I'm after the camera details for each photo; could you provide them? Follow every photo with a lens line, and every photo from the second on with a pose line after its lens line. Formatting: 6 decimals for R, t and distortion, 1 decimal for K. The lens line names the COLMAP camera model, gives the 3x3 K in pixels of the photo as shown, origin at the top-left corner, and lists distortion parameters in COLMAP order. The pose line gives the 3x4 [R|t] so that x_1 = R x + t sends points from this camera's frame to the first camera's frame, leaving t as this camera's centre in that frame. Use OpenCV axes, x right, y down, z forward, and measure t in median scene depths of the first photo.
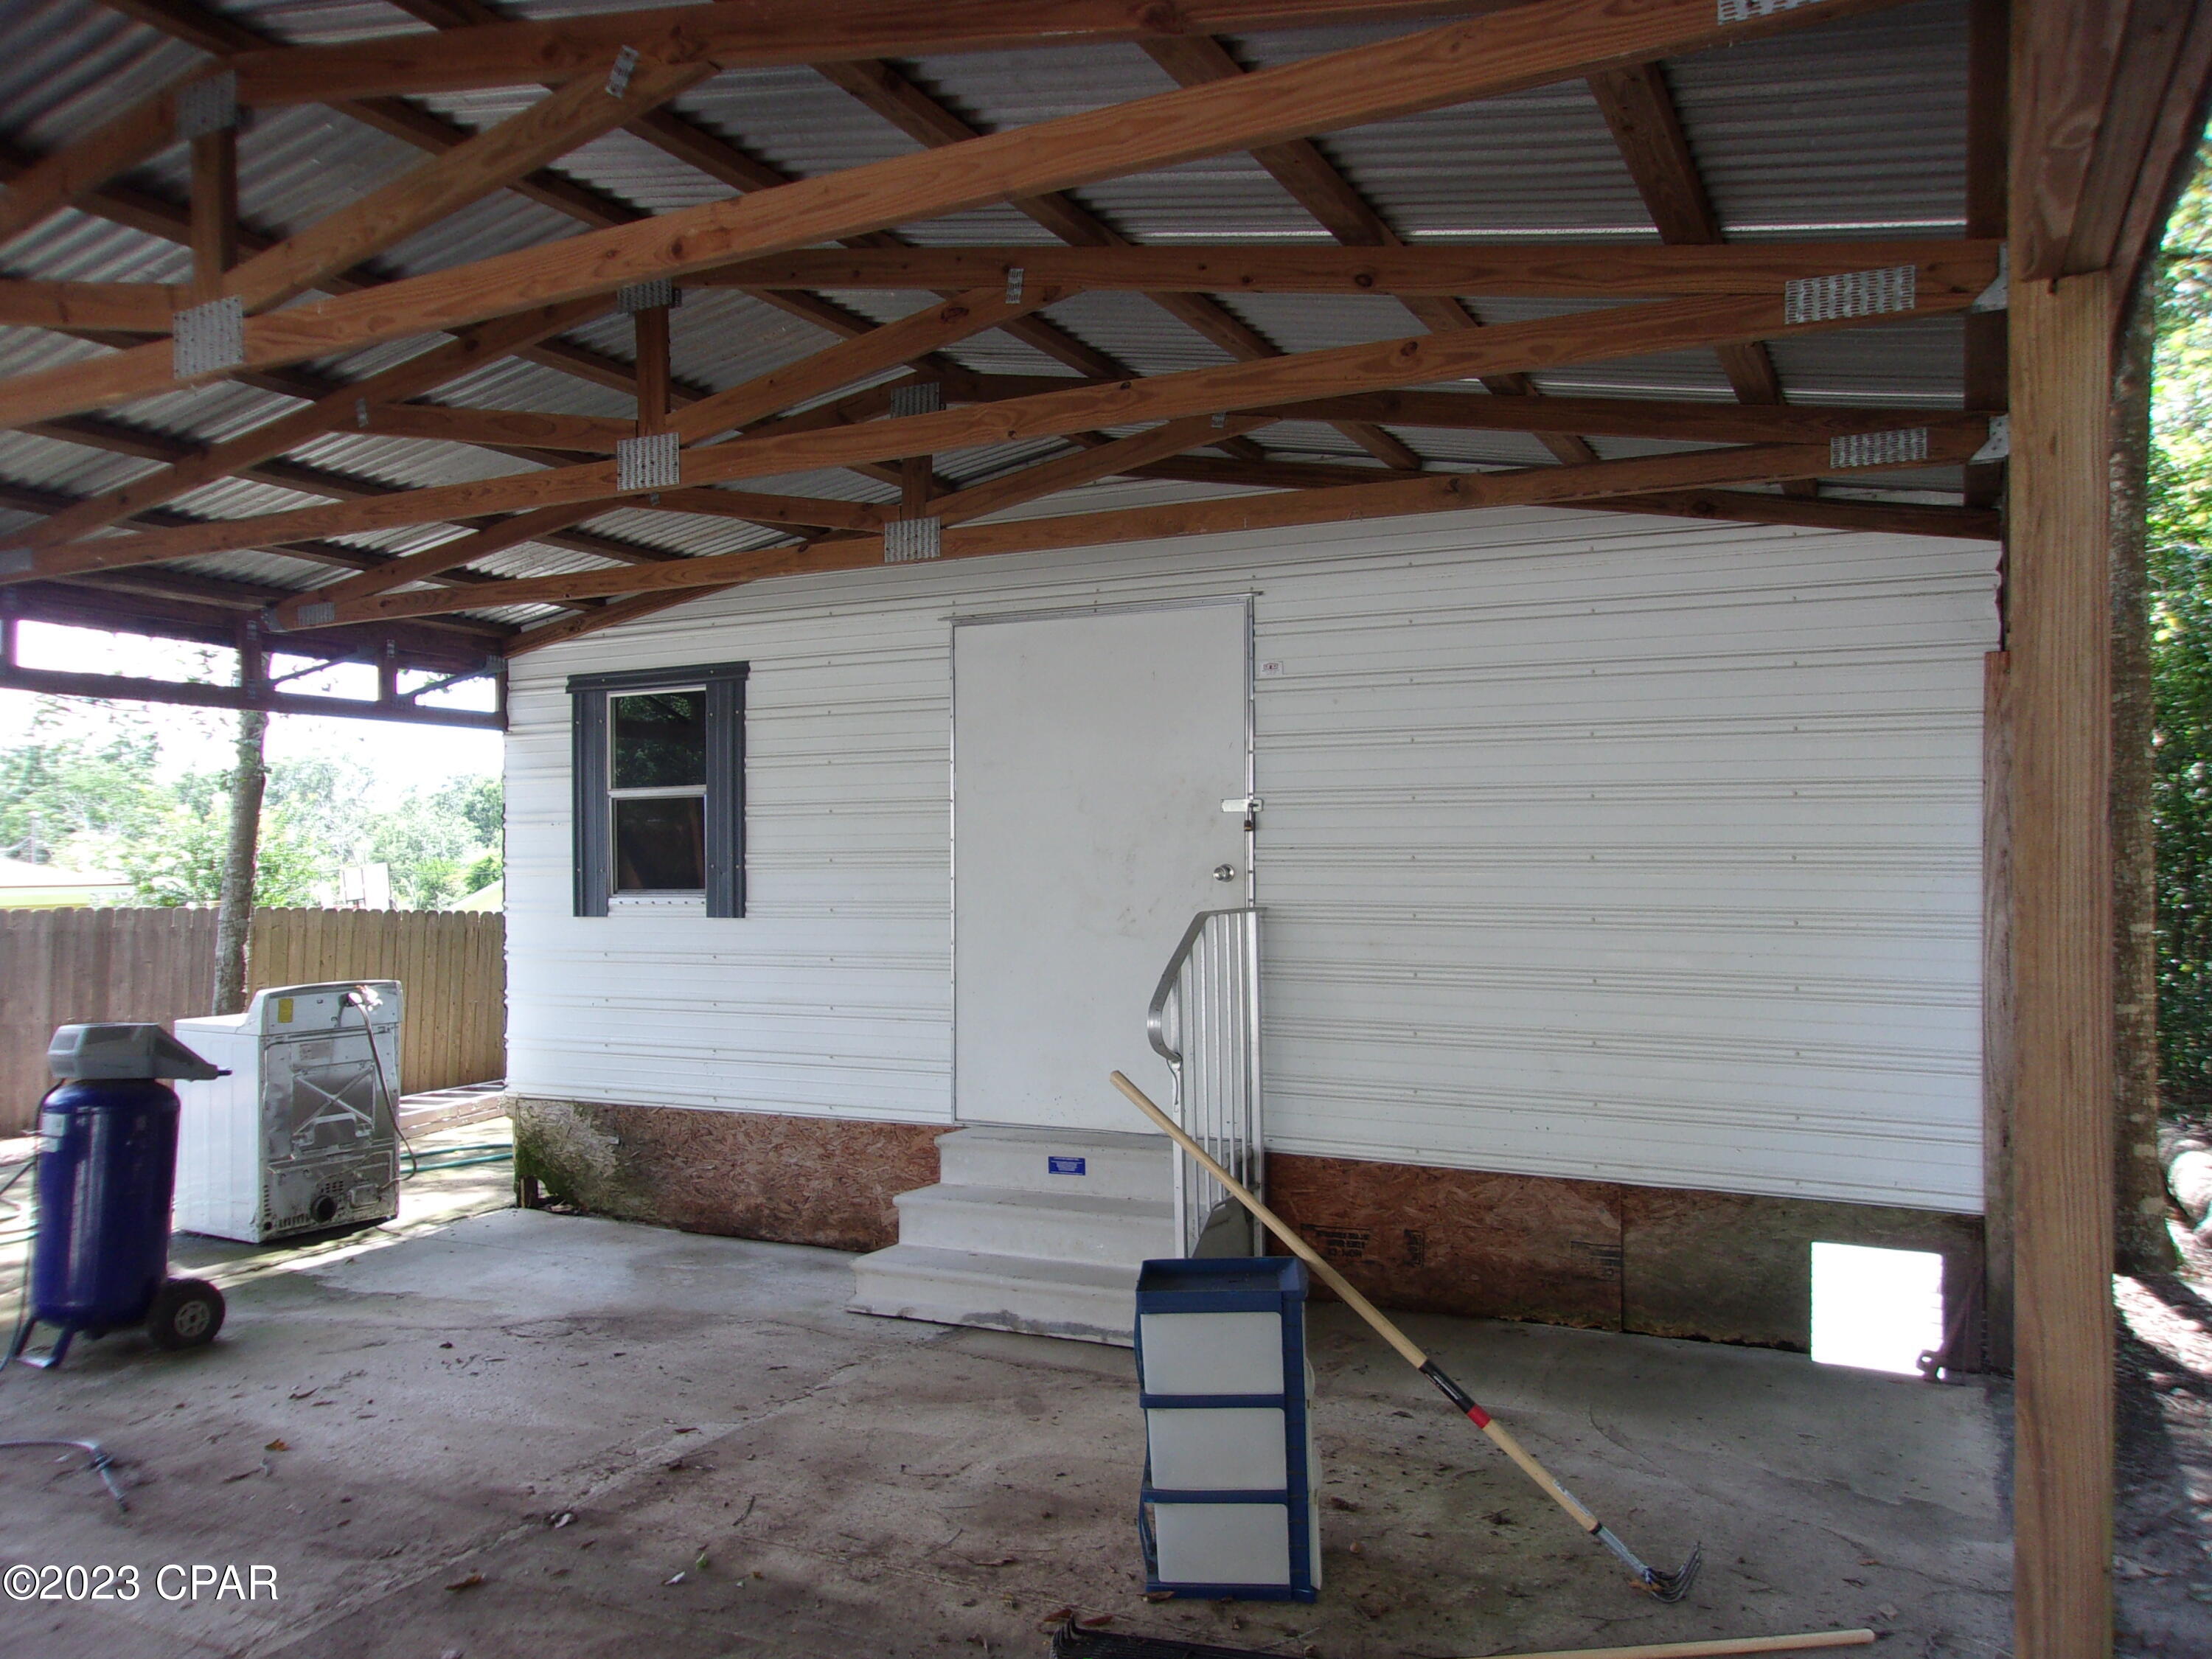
lens RADIAL K [[1644.4, 0, 1015.9], [0, 1644.4, 854.9], [0, 0, 1]] dist [-0.028299, 0.044701]
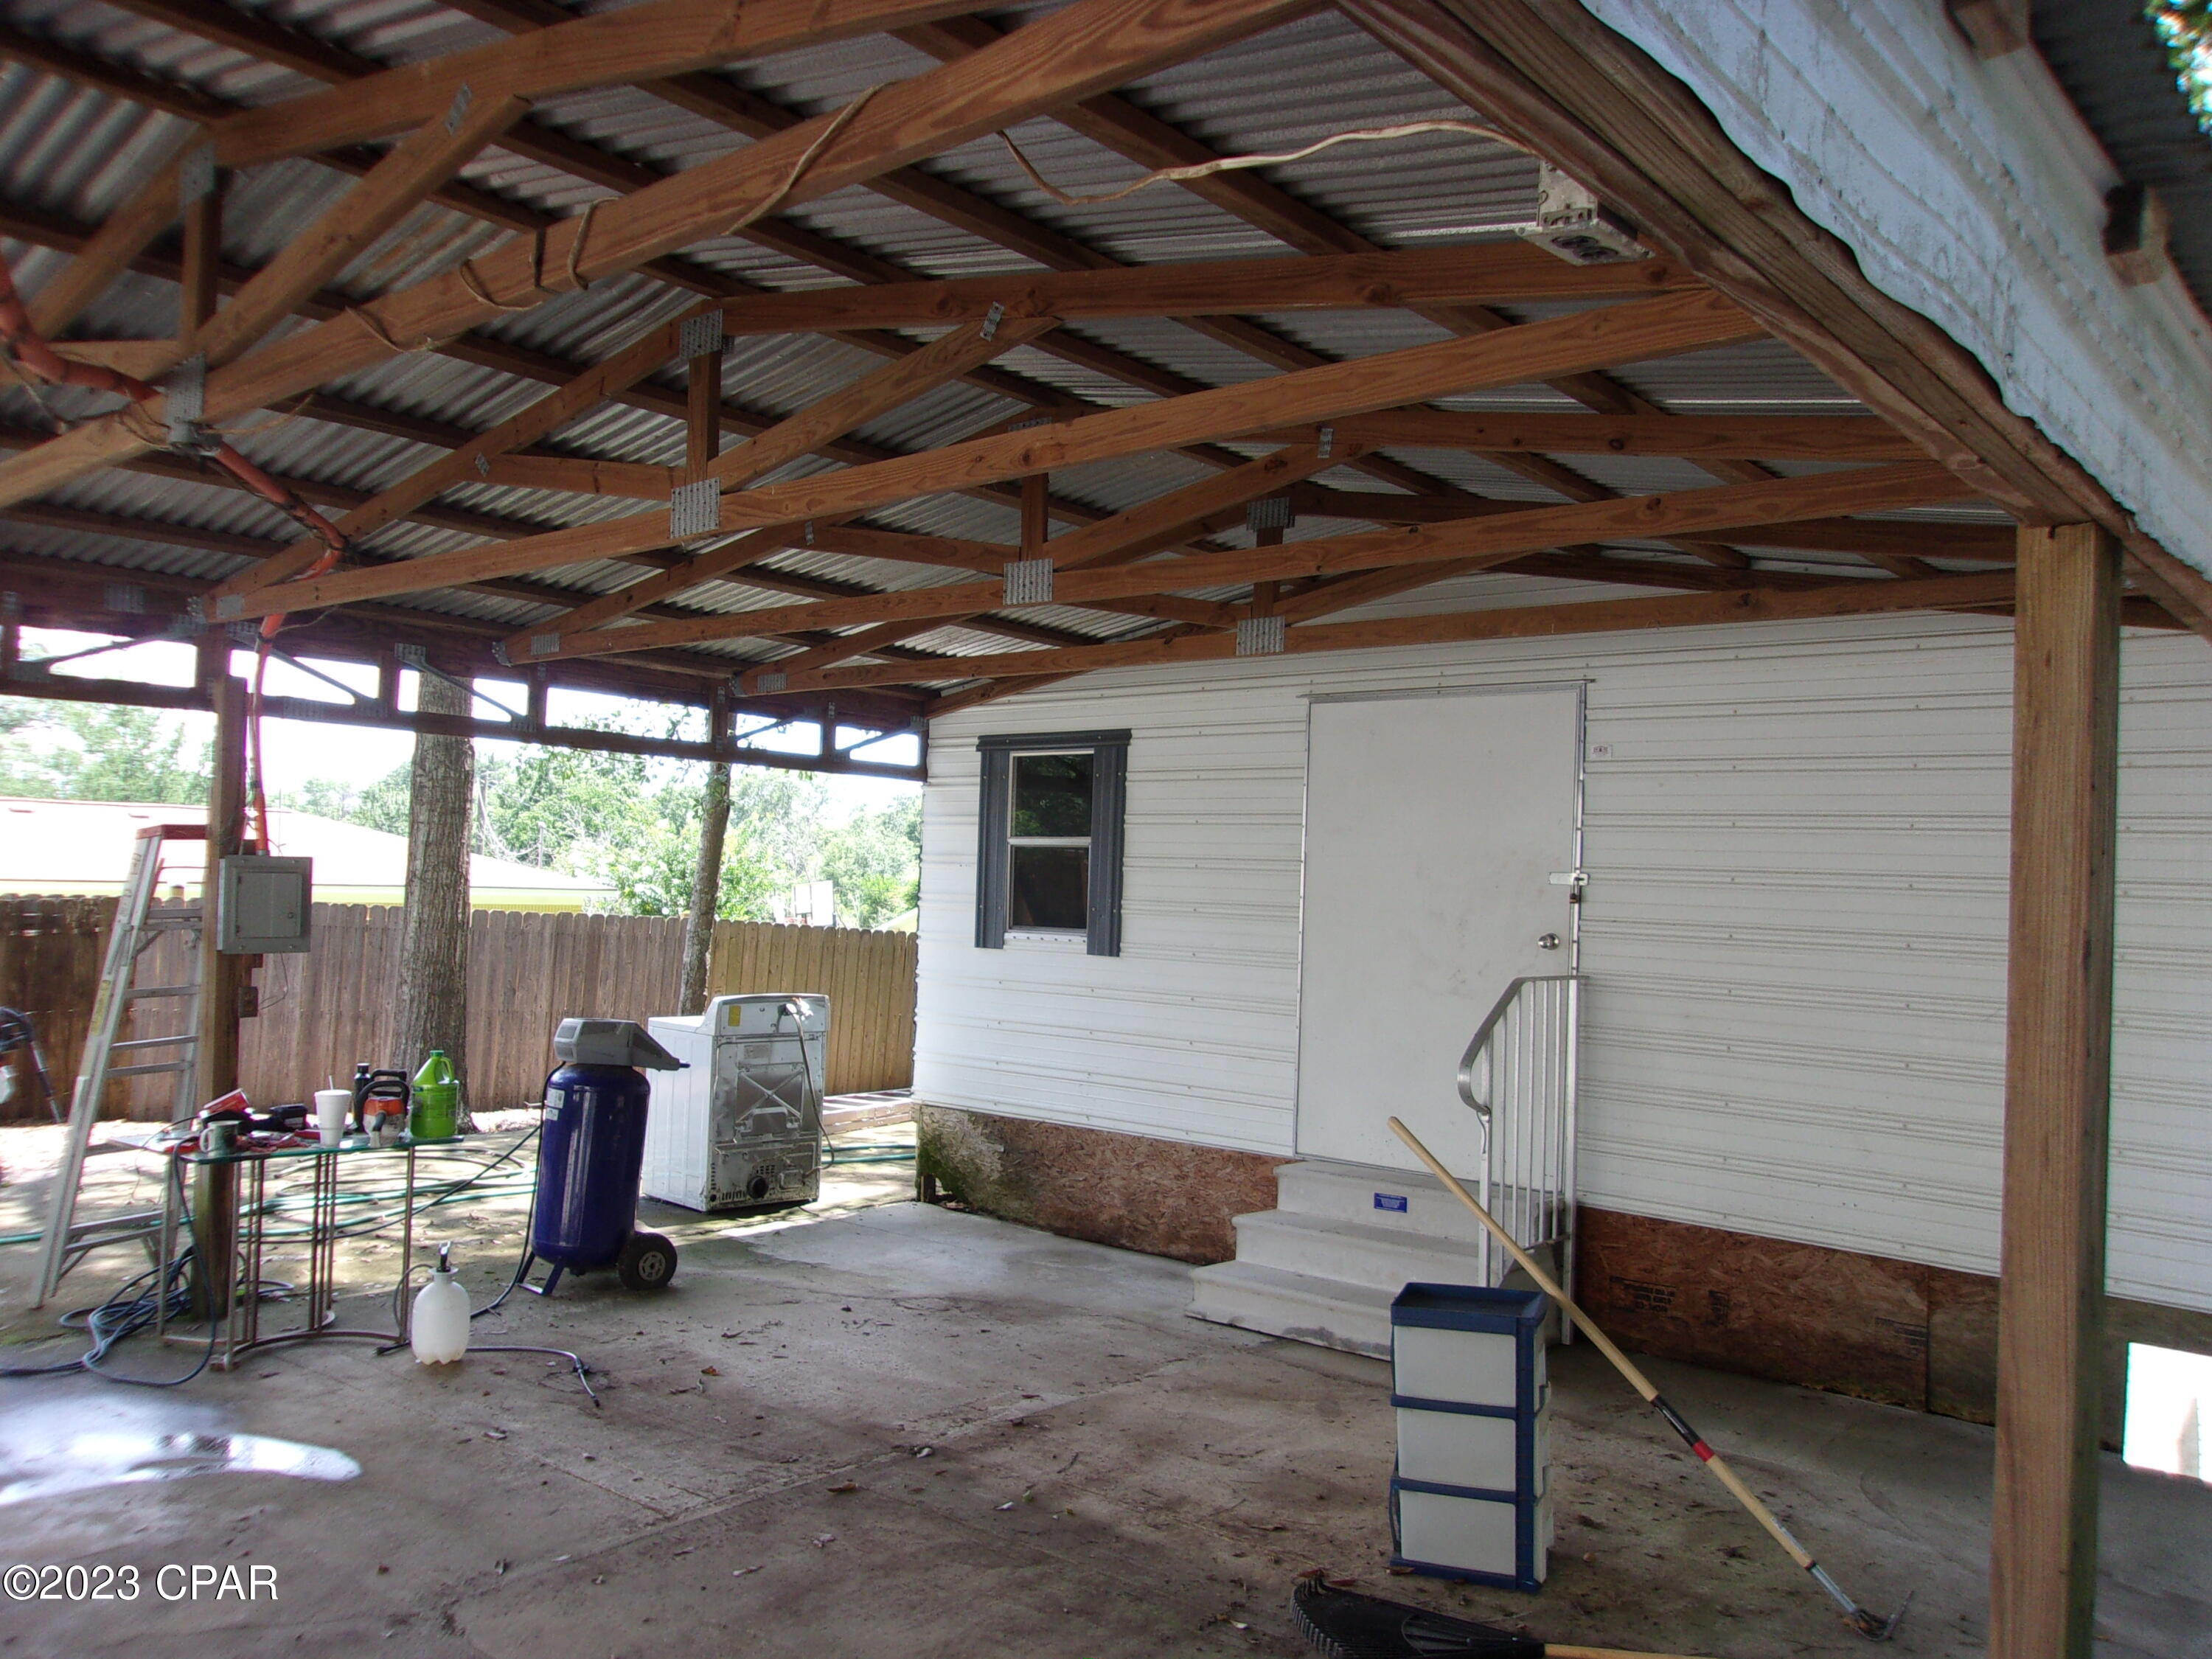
lens RADIAL K [[1644.4, 0, 1015.9], [0, 1644.4, 854.9], [0, 0, 1]] dist [-0.028299, 0.044701]
pose [[0.966308, 0.035073, -0.254988, 0.064243], [-0.039773, 0.999120, -0.013297, -0.017750], [0.254297, 0.022990, 0.966853, -0.128281]]
